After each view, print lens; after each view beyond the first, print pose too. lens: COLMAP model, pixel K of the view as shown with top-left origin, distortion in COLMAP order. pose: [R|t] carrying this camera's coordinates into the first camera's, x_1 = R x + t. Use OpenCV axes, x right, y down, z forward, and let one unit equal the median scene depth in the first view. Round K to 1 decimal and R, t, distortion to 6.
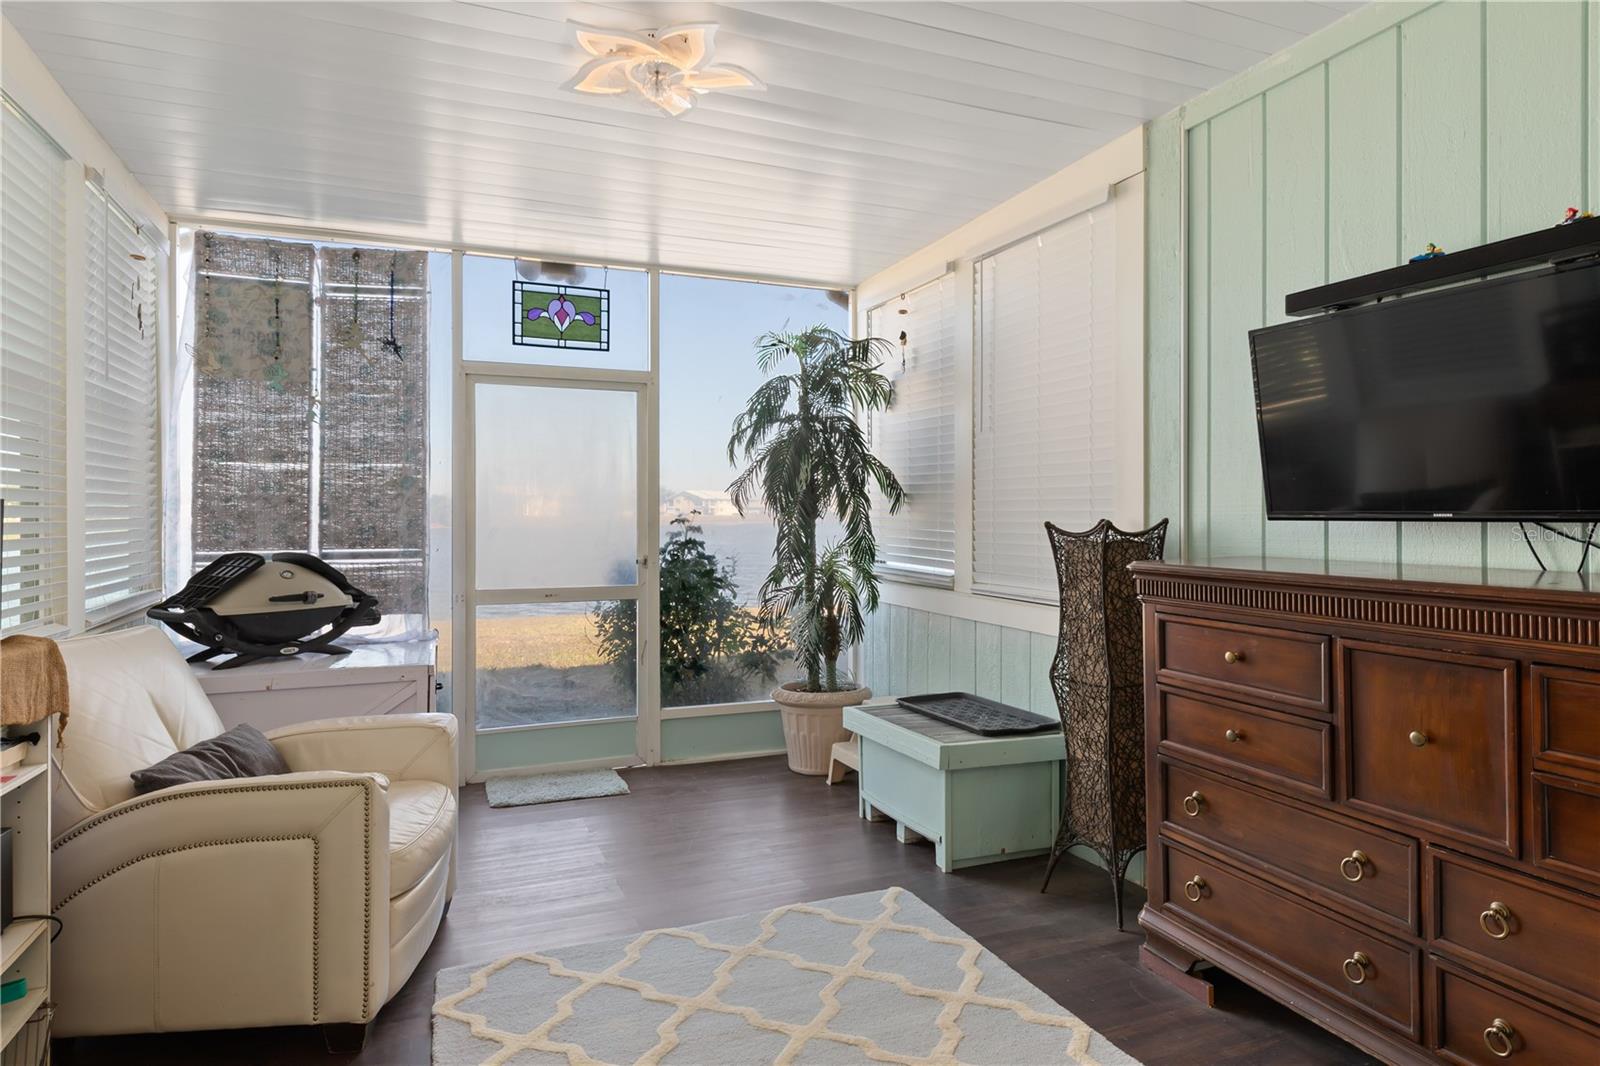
lens RADIAL K [[897.8, 0, 783.7], [0, 897.8, 511.0], [0, 0, 1]] dist [0.017770, -0.014189]
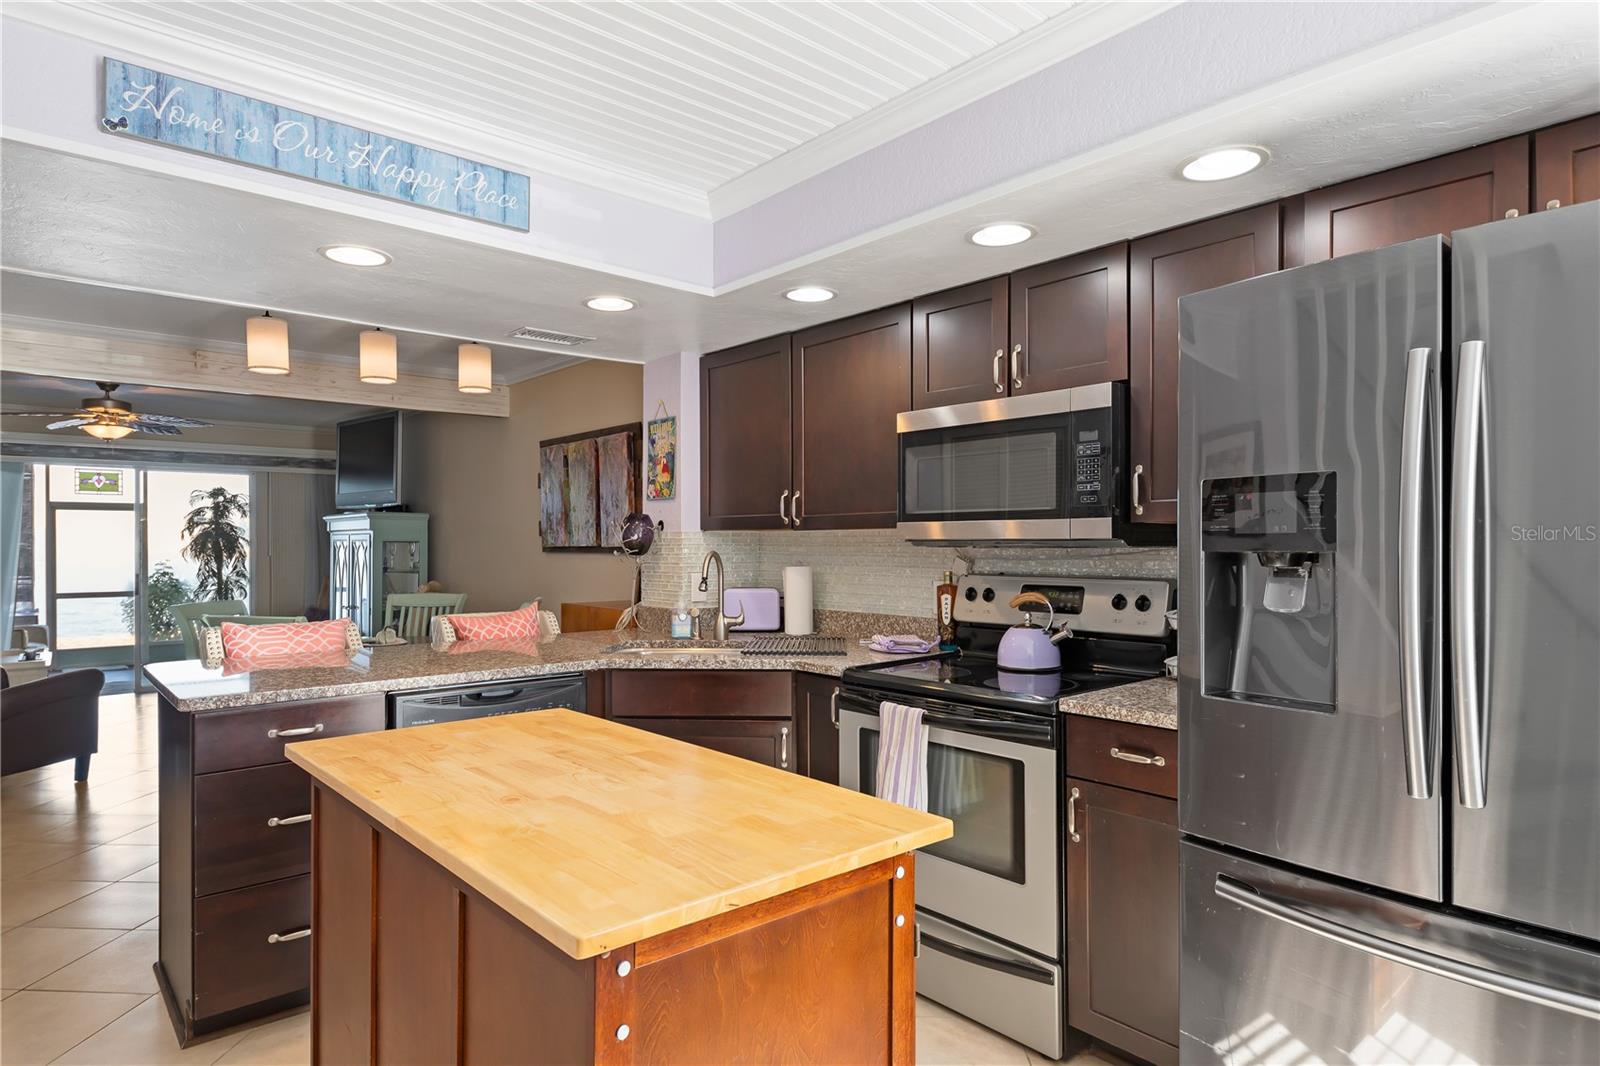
lens RADIAL K [[897.8, 0, 803.7], [0, 897.8, 542.4], [0, 0, 1]] dist [0.017770, -0.014189]
pose [[0.939742, -0.004262, 0.341858, 0.724369], [0.004099, 0.999991, 0.001200, -0.045529], [-0.341860, 0.000273, 0.939751, -1.991485]]
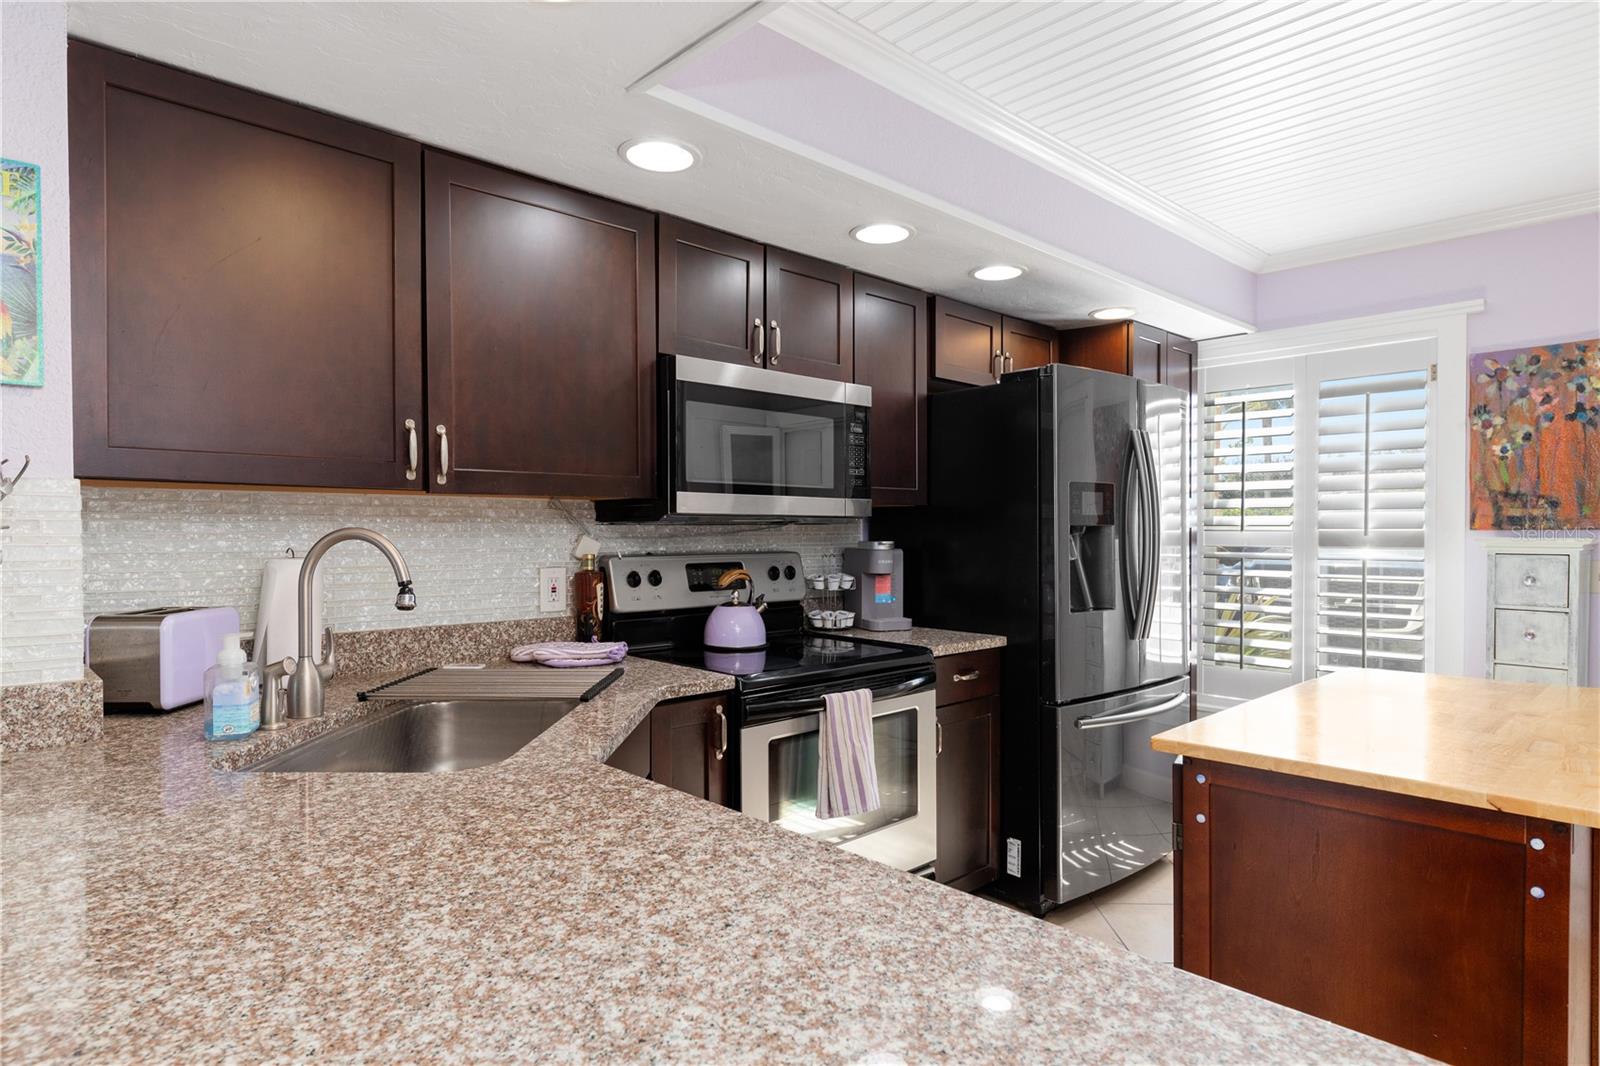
lens RADIAL K [[897.8, 0, 795.3], [0, 897.8, 539.6], [0, 0, 1]] dist [0.017770, -0.014189]
pose [[-0.374264, -0.020260, 0.927101, 0.497277], [-0.006263, 0.999794, 0.019320, -0.041783], [-0.927301, 0.001424, -0.374314, -1.245872]]
